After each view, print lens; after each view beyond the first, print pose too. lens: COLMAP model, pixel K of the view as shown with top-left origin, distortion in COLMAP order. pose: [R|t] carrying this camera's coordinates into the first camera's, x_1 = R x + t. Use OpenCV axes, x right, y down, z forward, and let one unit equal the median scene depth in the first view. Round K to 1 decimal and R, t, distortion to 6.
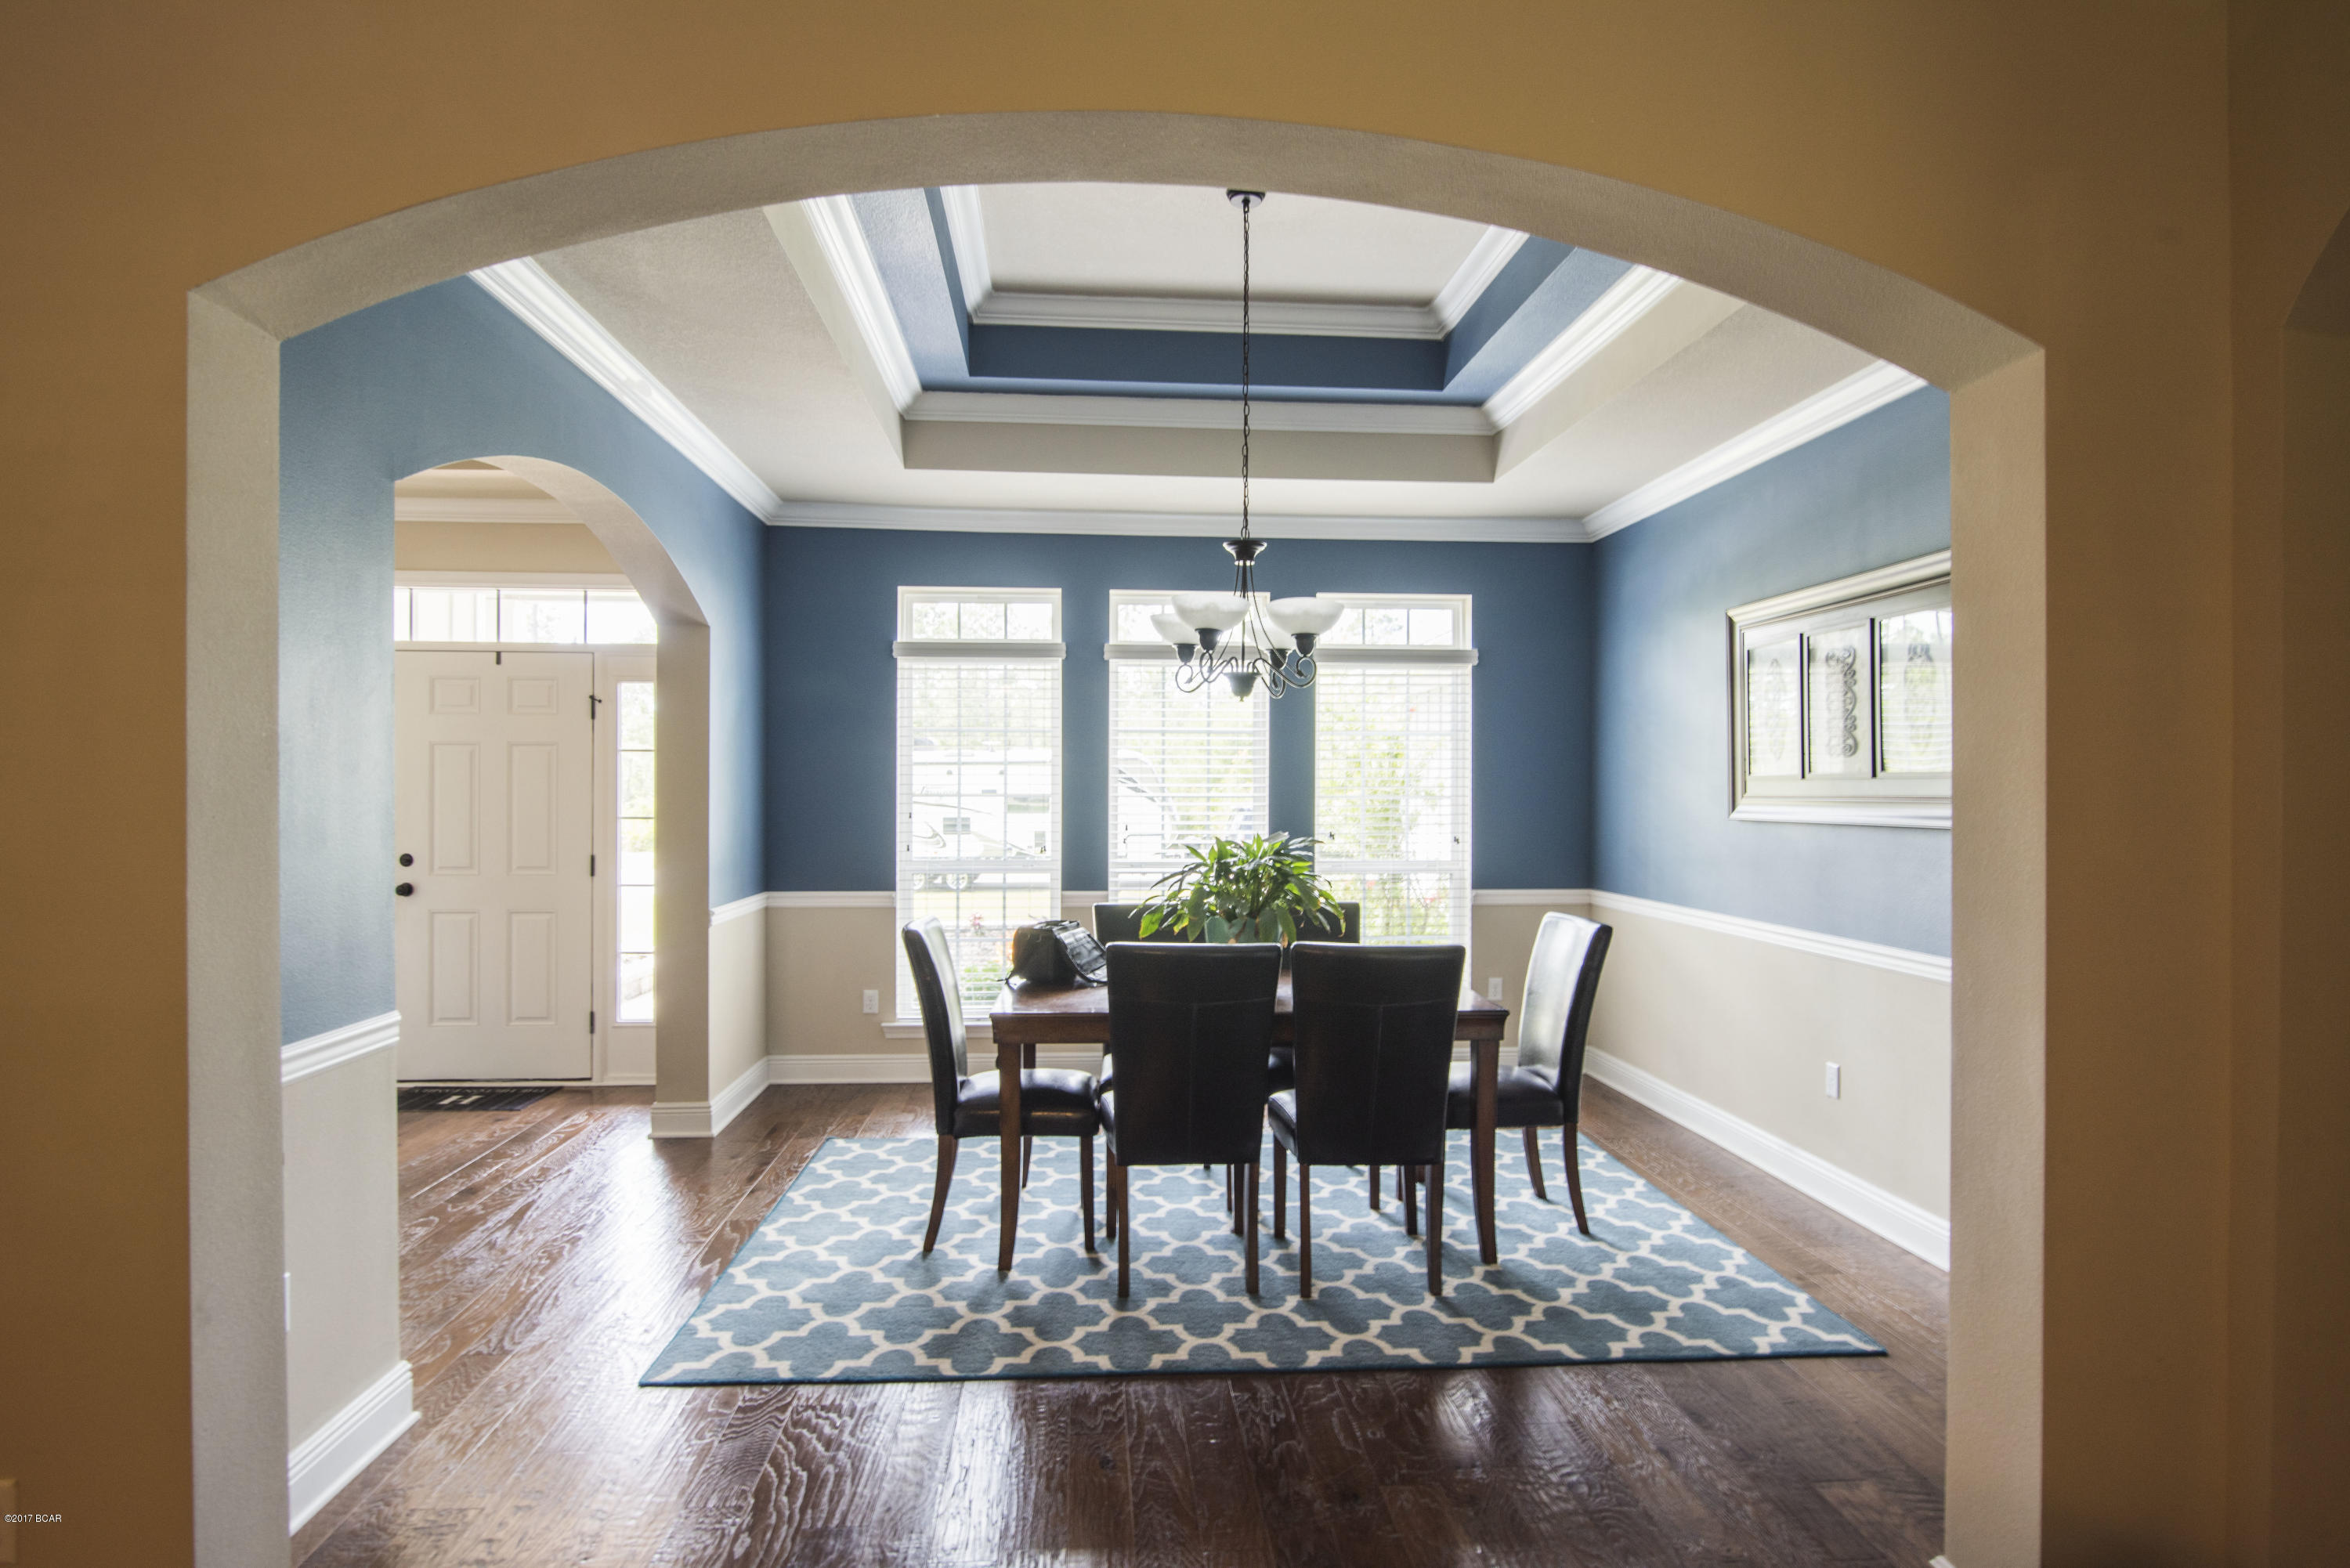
lens RADIAL K [[1317.6, 0, 1183.6], [0, 1317.6, 788.7], [0, 0, 1]] dist [0.001102, 0.000310]
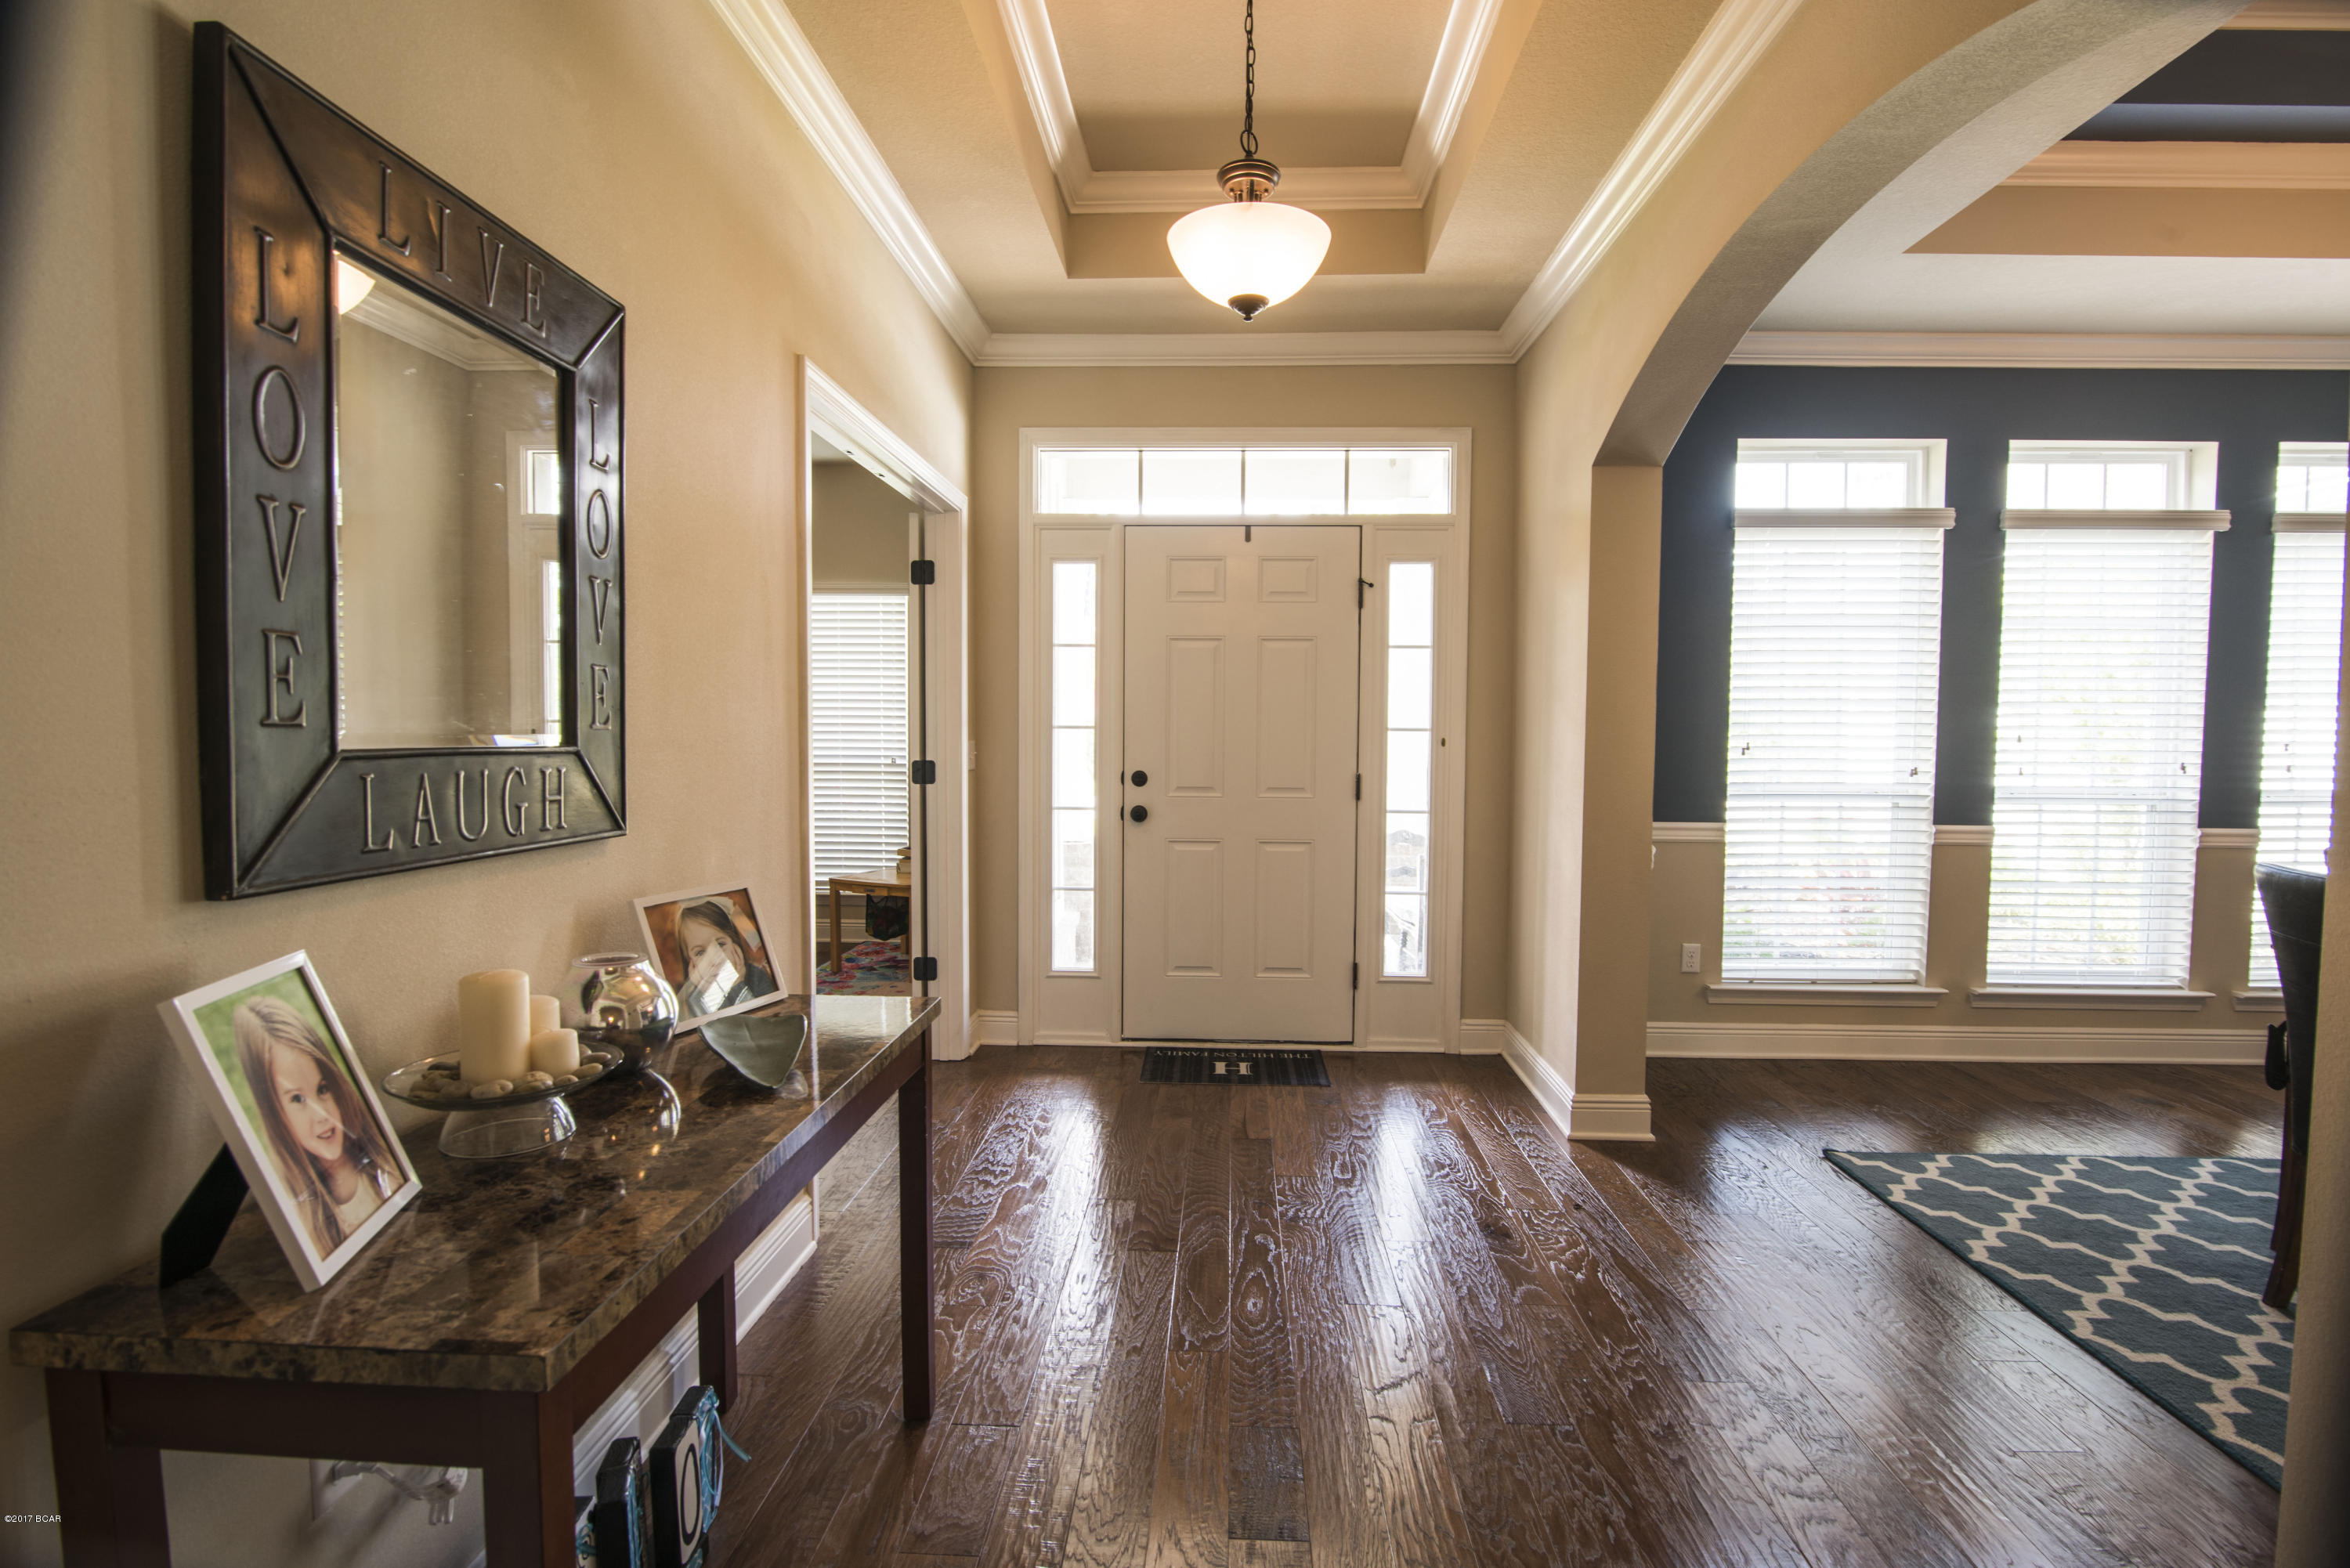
lens RADIAL K [[1149.3, 0, 1176.5], [0, 1149.3, 789.8], [0, 0, 1]] dist [-0.024567, 0.000522]
pose [[0.994135, 0.008448, -0.107813, -0.486693], [-0.002586, 0.998516, 0.054397, 0.021434], [0.108112, -0.053799, 0.992682, 0.277256]]
